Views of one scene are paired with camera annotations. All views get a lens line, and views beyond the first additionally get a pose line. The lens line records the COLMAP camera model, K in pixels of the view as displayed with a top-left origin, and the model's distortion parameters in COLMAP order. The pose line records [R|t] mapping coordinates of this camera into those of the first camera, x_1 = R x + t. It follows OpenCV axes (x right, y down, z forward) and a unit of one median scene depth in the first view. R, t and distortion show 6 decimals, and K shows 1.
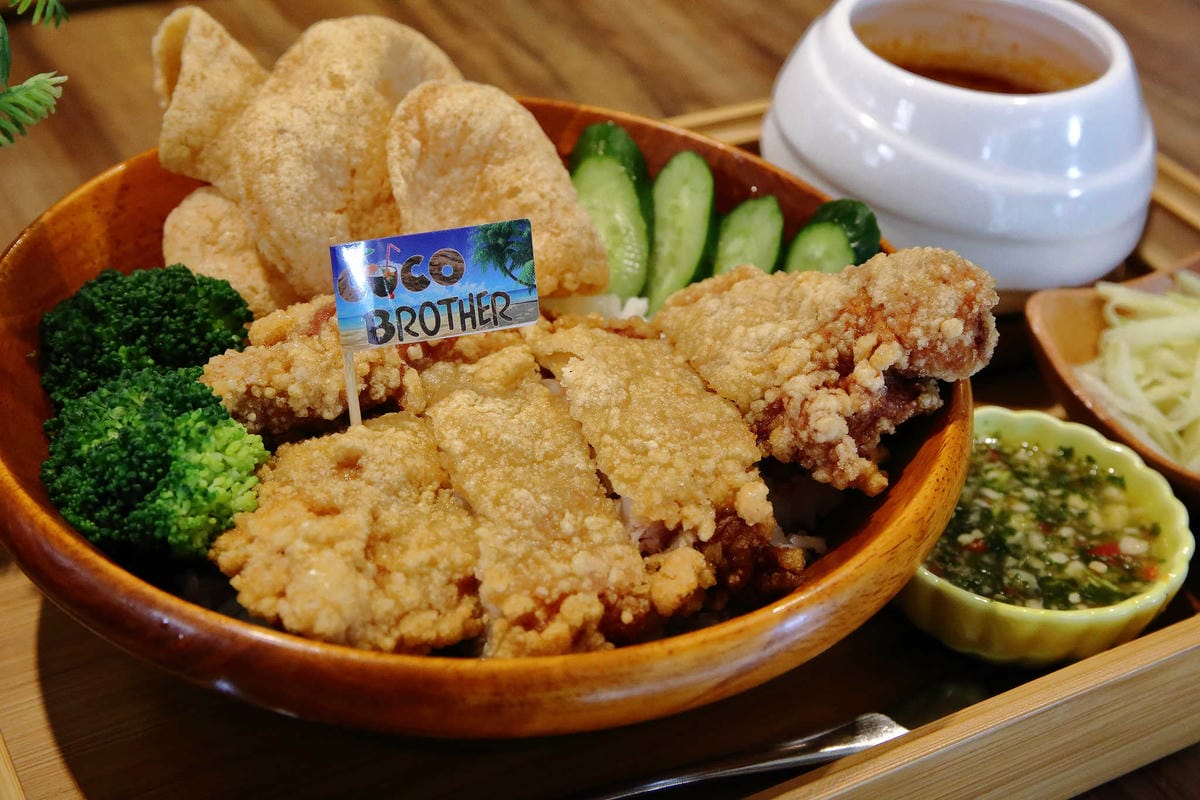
lens RADIAL K [[1864.1, 0, 600.0], [0, 1864.1, 400.0], [0, 0, 1]] dist [0.028479, 0.039167]
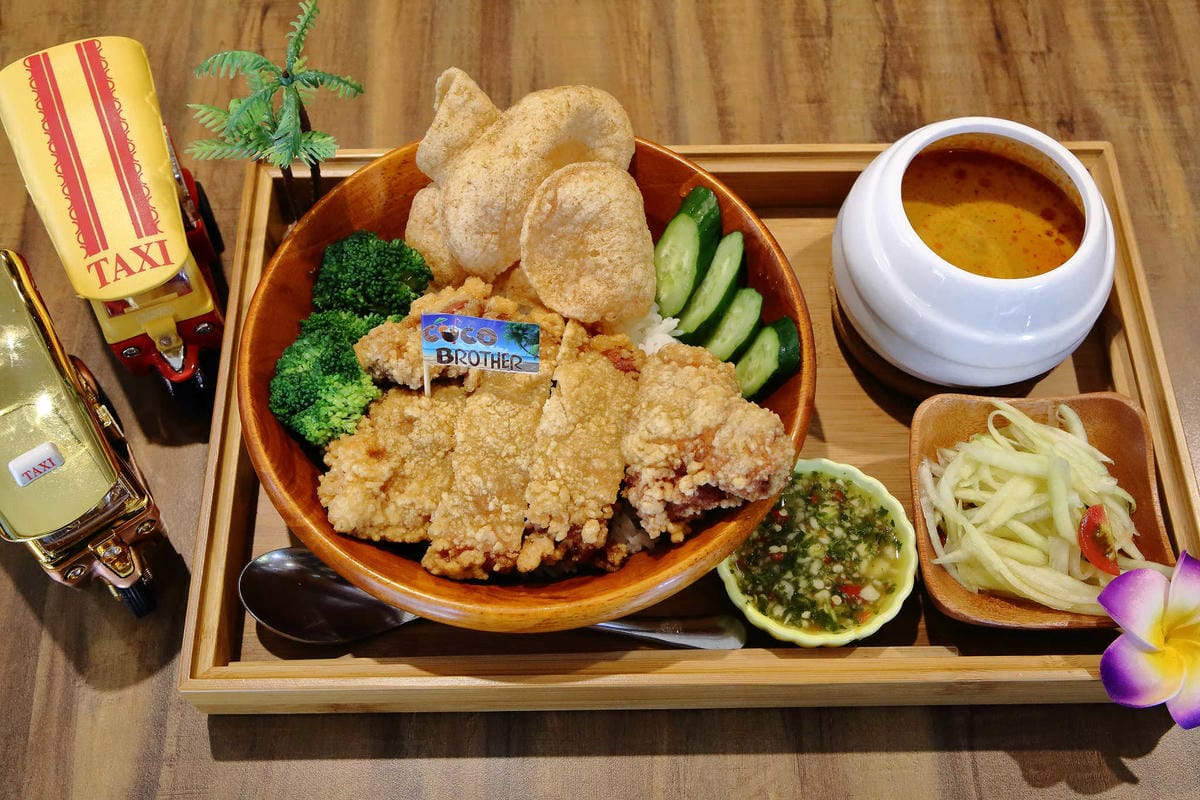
lens RADIAL K [[1439.4, 0, 600.0], [0, 1439.4, 400.0], [0, 0, 1]] dist [-0.011315, -0.008920]
pose [[0.866502, 0.396153, -0.303707, 0.423168], [-0.215552, 0.845718, 0.488158, -0.670798], [0.450235, -0.357525, 0.818208, -0.076865]]
